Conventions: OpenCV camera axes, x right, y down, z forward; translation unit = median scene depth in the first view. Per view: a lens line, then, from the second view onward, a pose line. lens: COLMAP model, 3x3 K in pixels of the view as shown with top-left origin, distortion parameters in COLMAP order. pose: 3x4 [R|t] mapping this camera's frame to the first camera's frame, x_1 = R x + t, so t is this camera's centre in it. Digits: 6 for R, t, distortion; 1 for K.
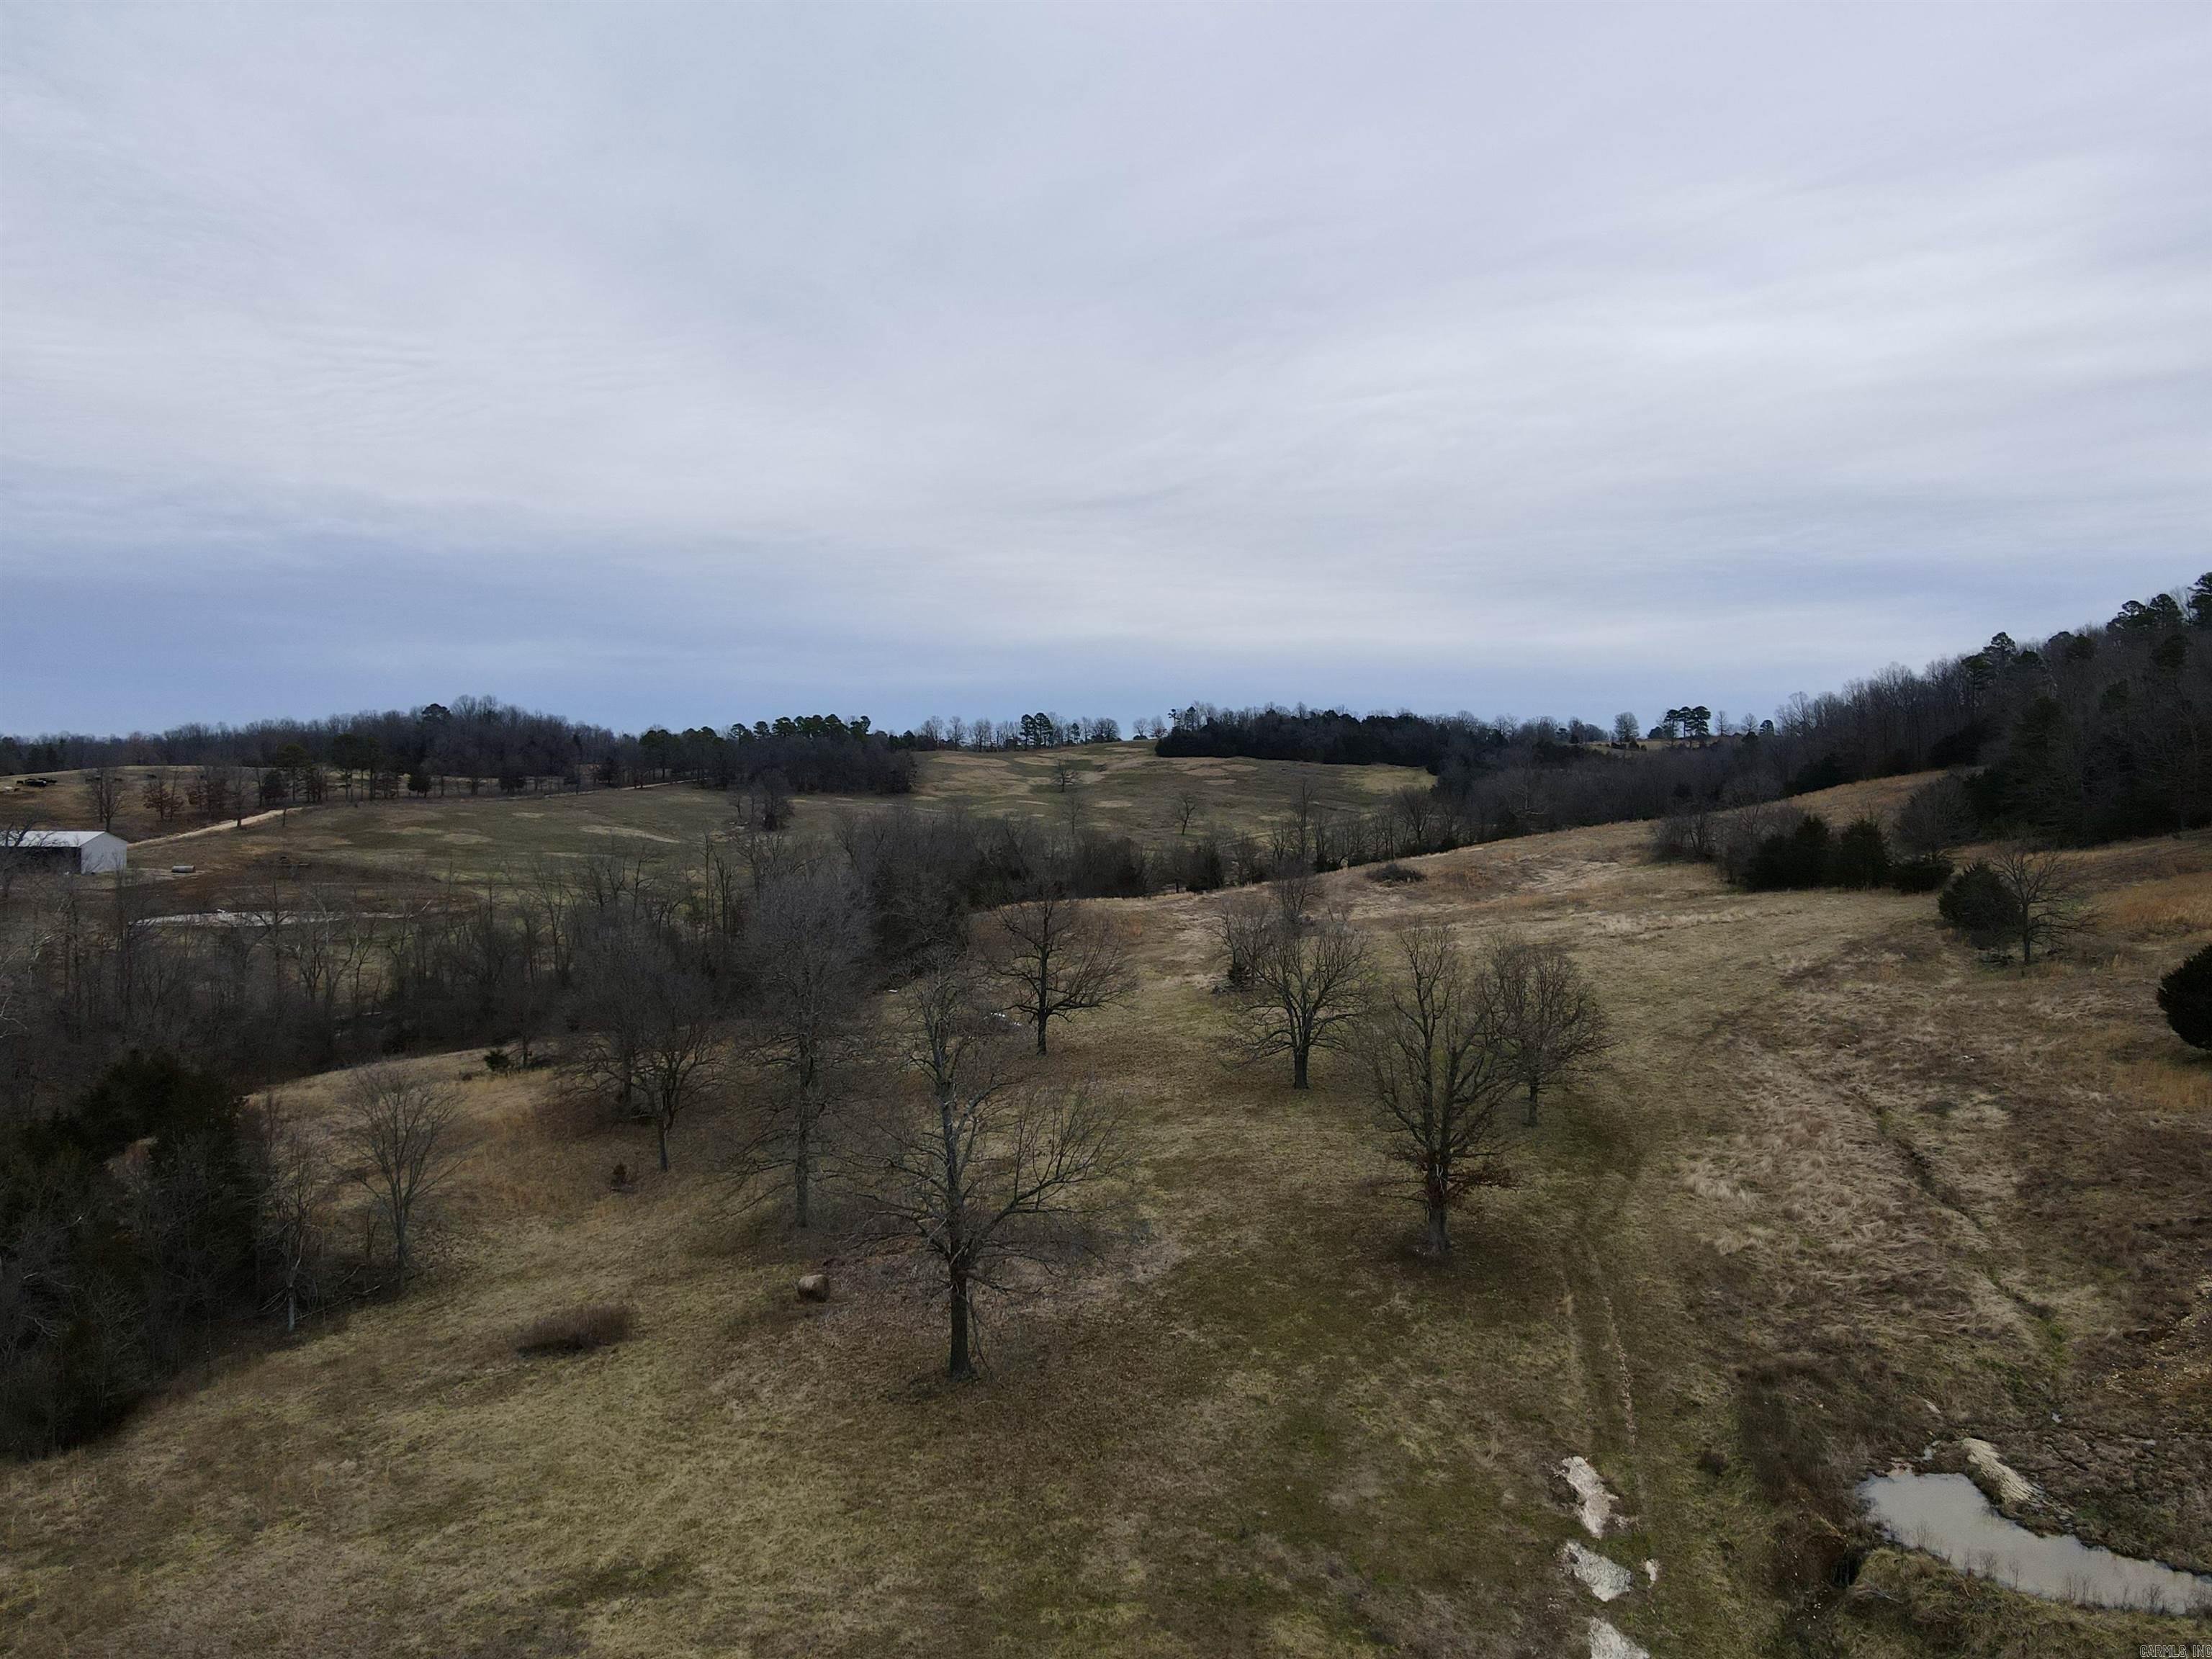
lens RADIAL K [[1536.4, 0, 1105.6], [0, 1536.4, 827.7], [0, 0, 1]] dist [0.007338, 0.007835]
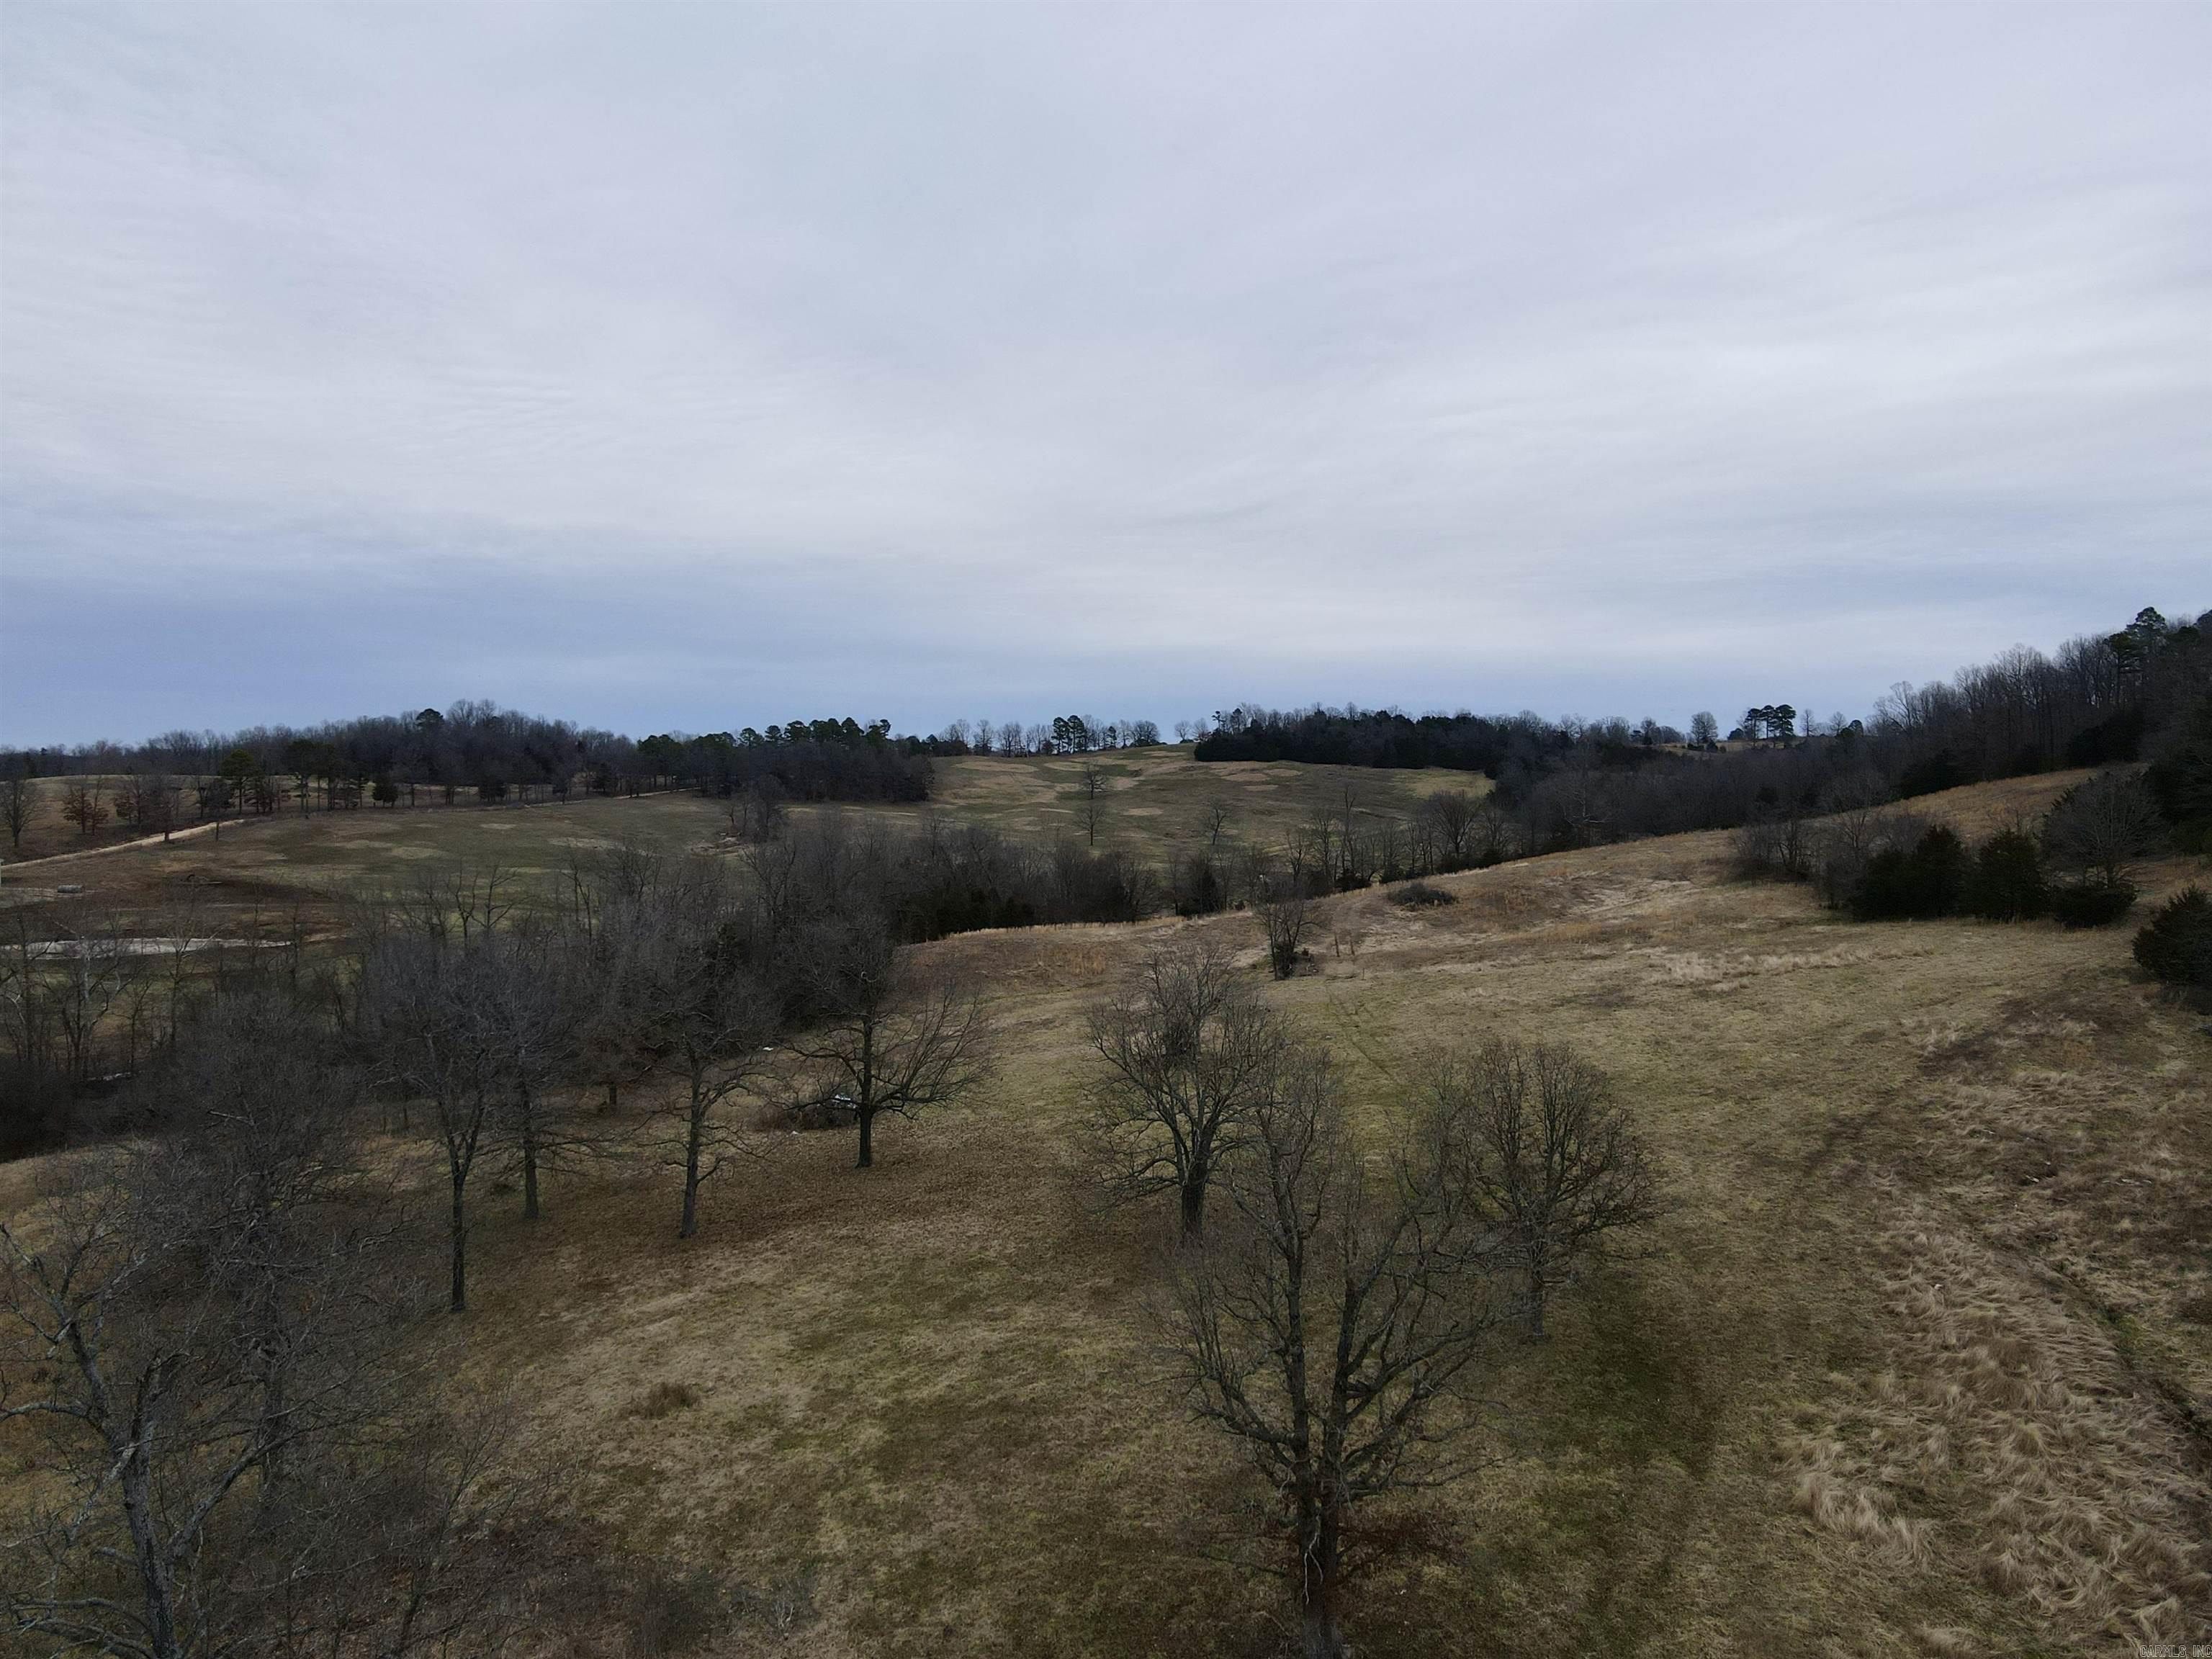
lens RADIAL K [[1536.4, 0, 1104.2], [0, 1536.4, 832.1], [0, 0, 1]] dist [0.007338, 0.007835]
pose [[0.998918, -0.003090, -0.046401, 0.095212], [0.003013, 0.999994, -0.001728, -0.005919], [0.046406, 0.001586, 0.998921, 0.266695]]
